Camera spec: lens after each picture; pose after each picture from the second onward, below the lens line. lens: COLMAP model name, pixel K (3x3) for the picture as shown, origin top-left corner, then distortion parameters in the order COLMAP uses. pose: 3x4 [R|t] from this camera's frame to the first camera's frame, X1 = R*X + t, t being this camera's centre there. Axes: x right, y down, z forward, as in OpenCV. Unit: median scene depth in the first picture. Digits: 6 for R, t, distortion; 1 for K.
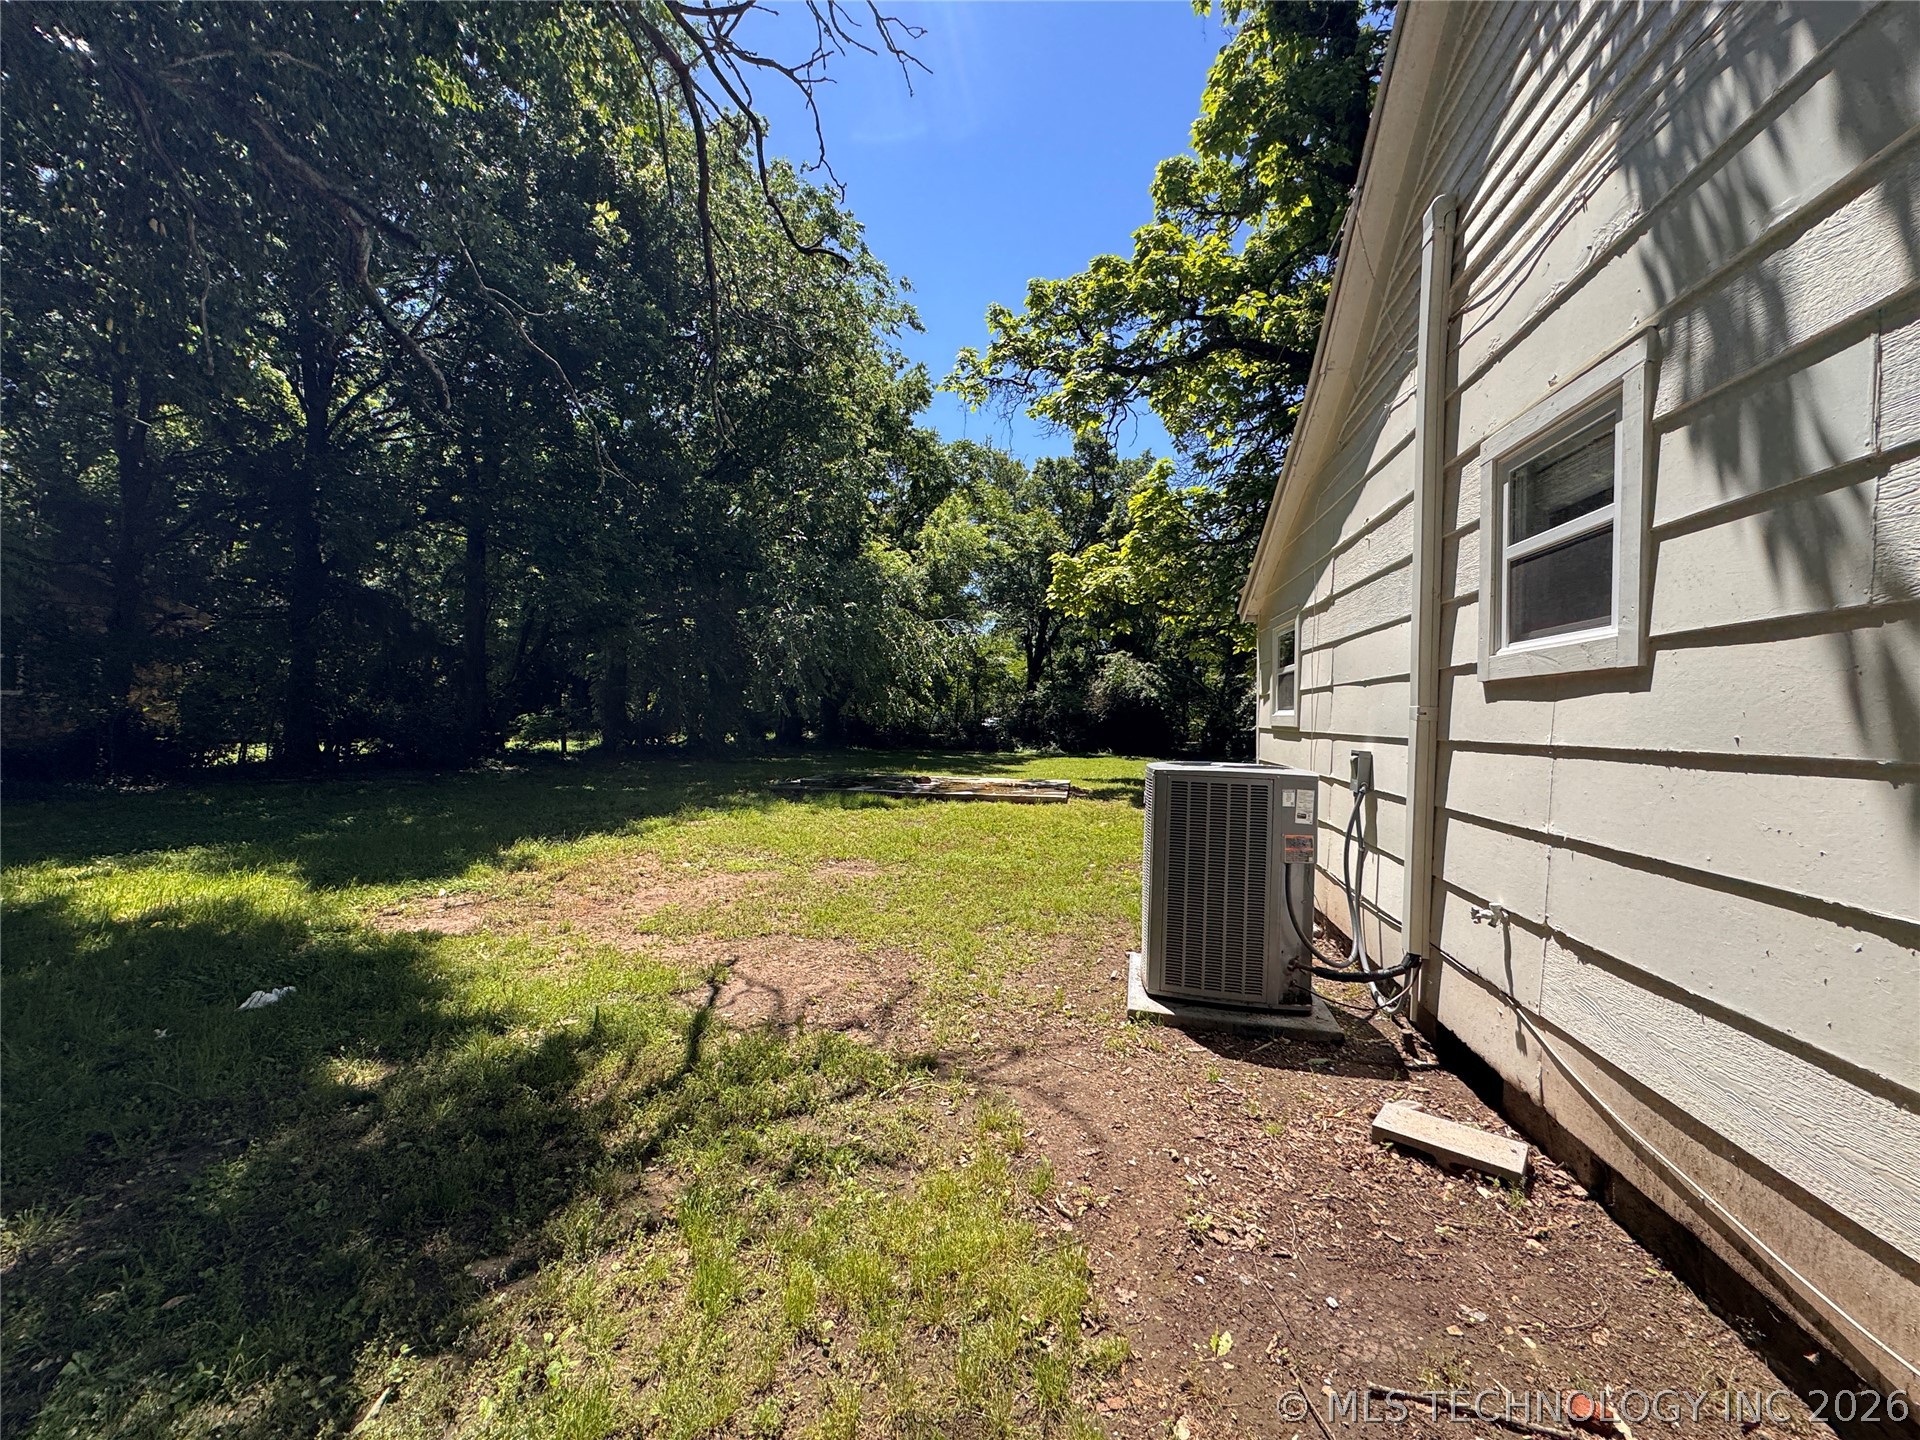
lens RADIAL K [[768.5, 0, 949.4], [0, 768.5, 721.0], [0, 0, 1]] dist [-0.001227, 0.000023]
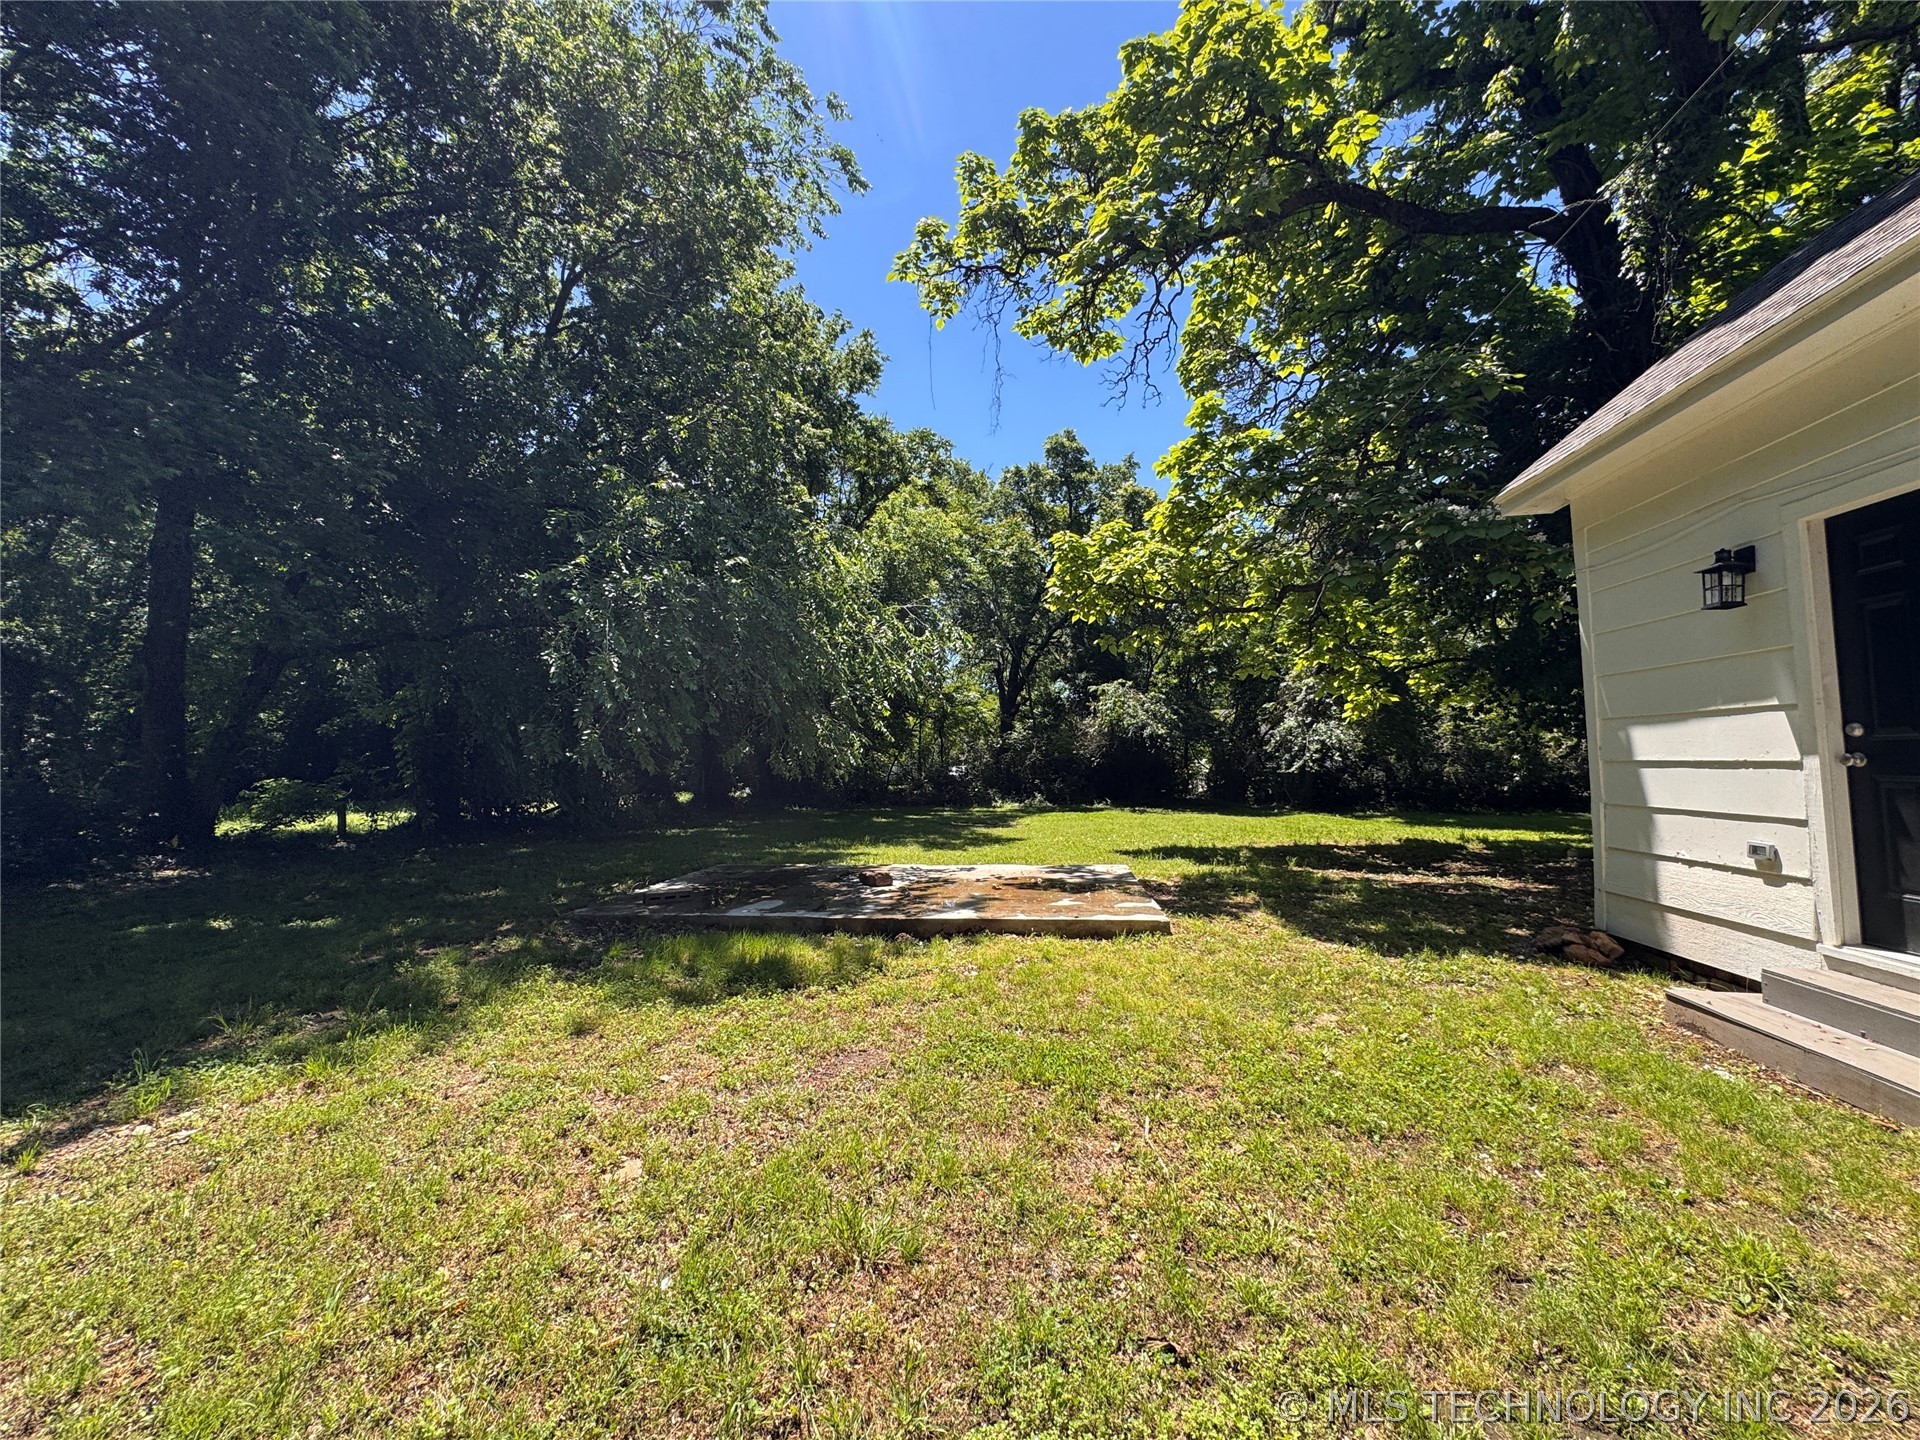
lens RADIAL K [[768.5, 0, 947.1], [0, 768.5, 722.4], [0, 0, 1]] dist [-0.001227, 0.000023]
pose [[0.998329, -0.023832, 0.052646, -0.004859], [0.027055, 0.997748, -0.061374, 0.000077], [-0.051065, 0.062695, 0.996725, 0.201611]]
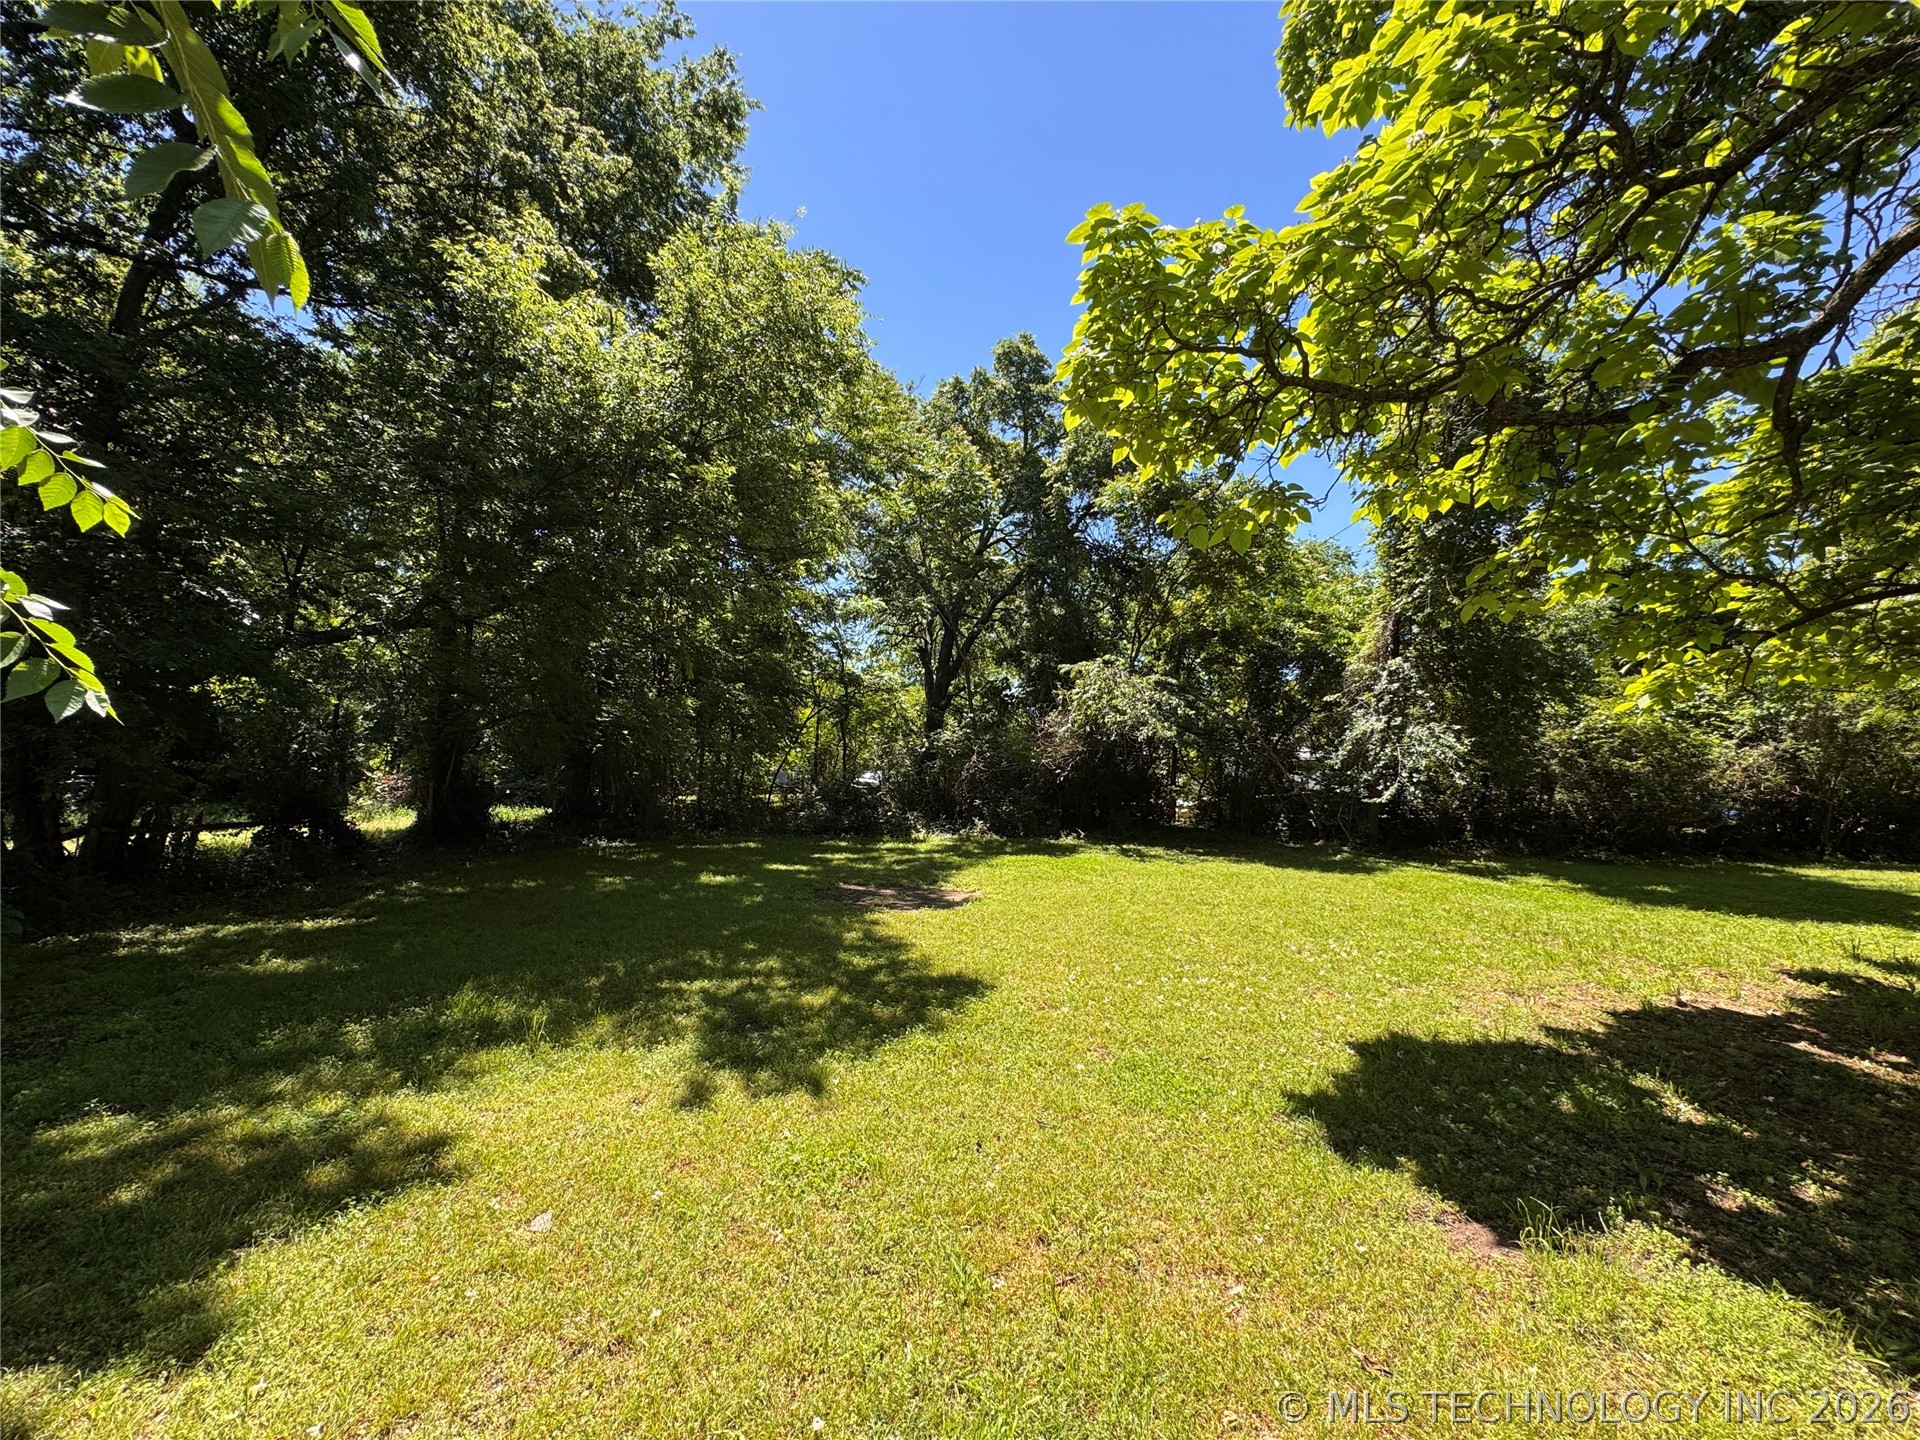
lens RADIAL K [[768.5, 0, 946.3], [0, 768.5, 728.5], [0, 0, 1]] dist [-0.001227, 0.000023]
pose [[0.988495, 0.000834, 0.151251, 0.028349], [0.007737, 0.998397, -0.056076, -0.008947], [-0.151055, 0.056601, 0.986904, 0.498618]]
